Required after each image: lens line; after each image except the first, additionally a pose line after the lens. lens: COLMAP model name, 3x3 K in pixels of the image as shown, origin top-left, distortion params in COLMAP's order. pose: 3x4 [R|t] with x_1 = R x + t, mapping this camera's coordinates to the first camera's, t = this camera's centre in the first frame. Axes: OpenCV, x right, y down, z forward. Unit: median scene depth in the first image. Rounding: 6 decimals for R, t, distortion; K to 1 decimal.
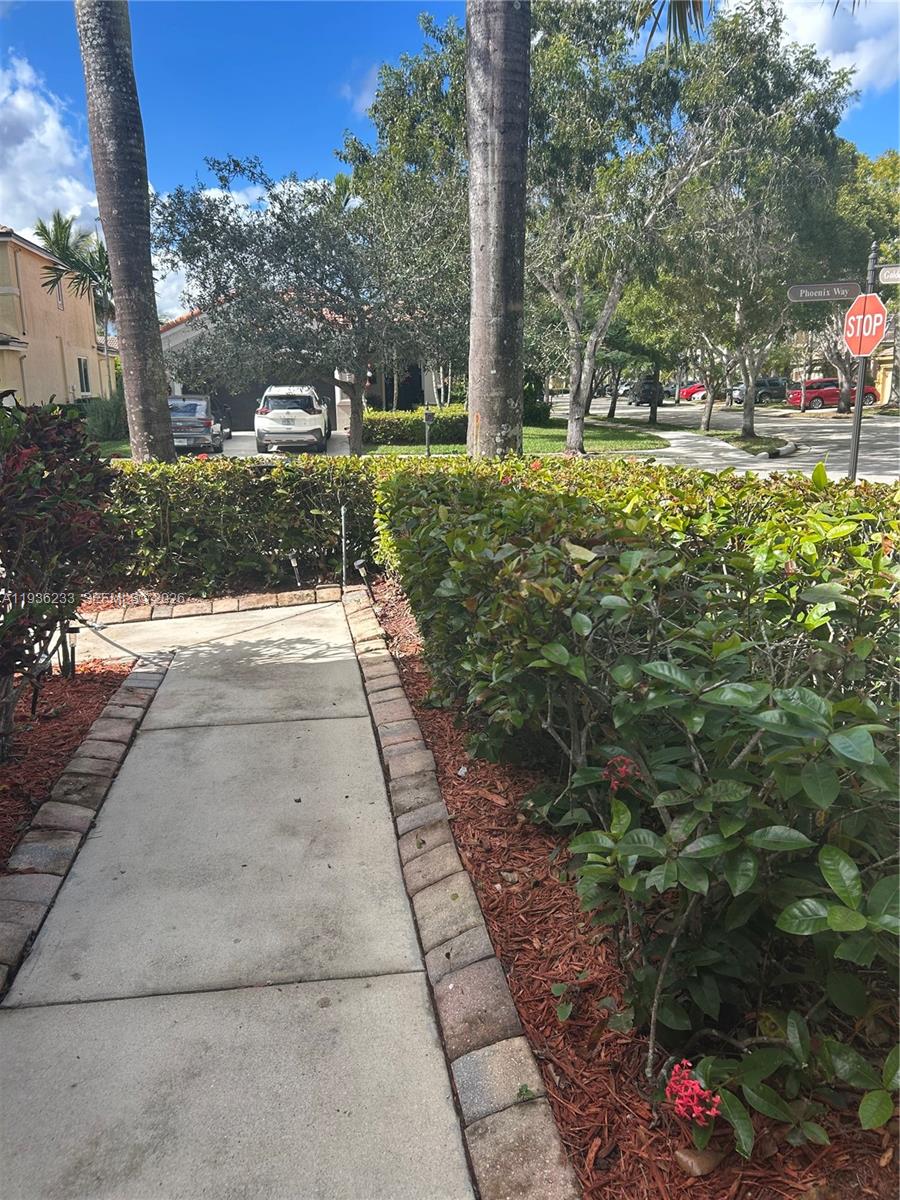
lens RADIAL K [[909.2, 0, 442.6], [0, 909.2, 597.0], [0, 0, 1]] dist [0.050735, -0.050150]
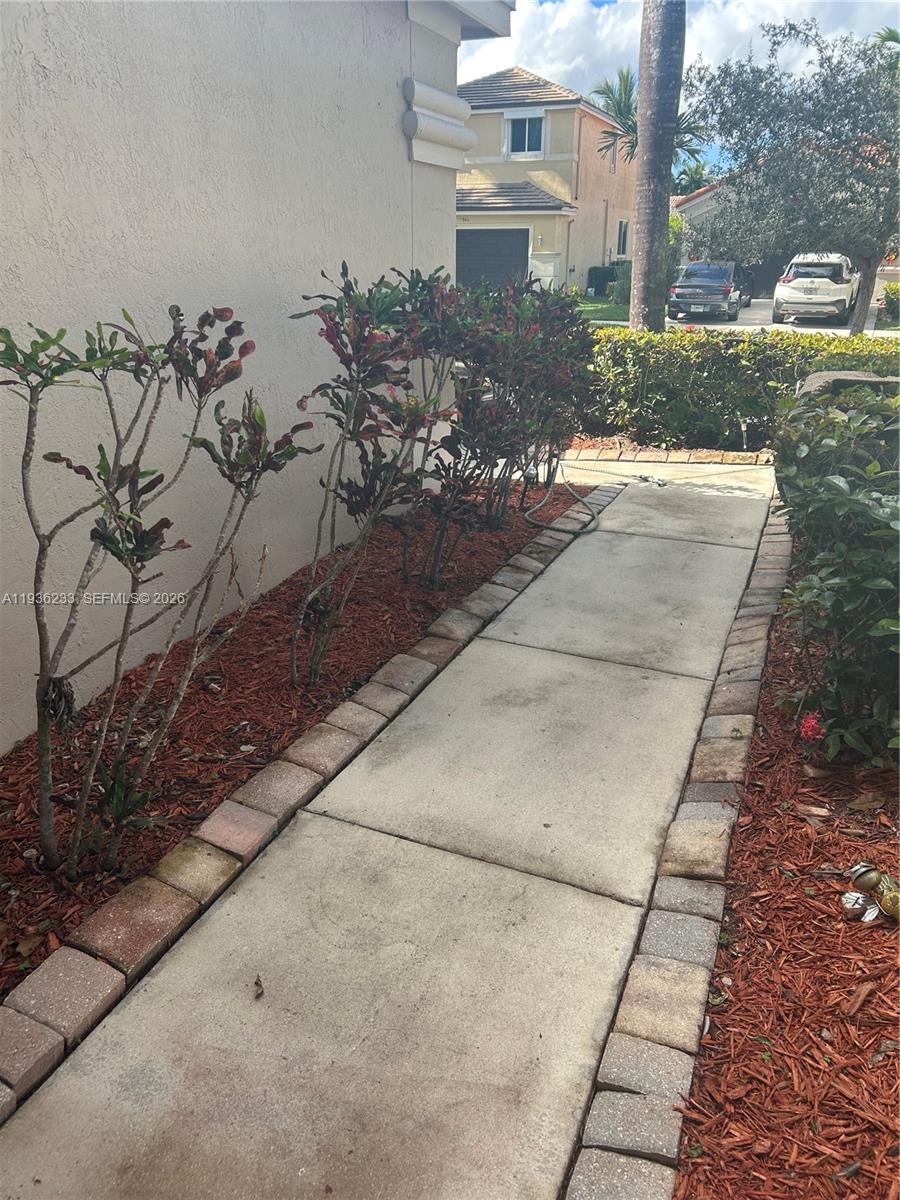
lens RADIAL K [[909.2, 0, 442.6], [0, 909.2, 597.0], [0, 0, 1]] dist [0.050735, -0.050150]
pose [[0.852744, 0.201220, -0.482015, 0.115250], [-0.131967, 0.975877, 0.173920, 0.021206], [0.505384, -0.084699, 0.858728, -0.210671]]
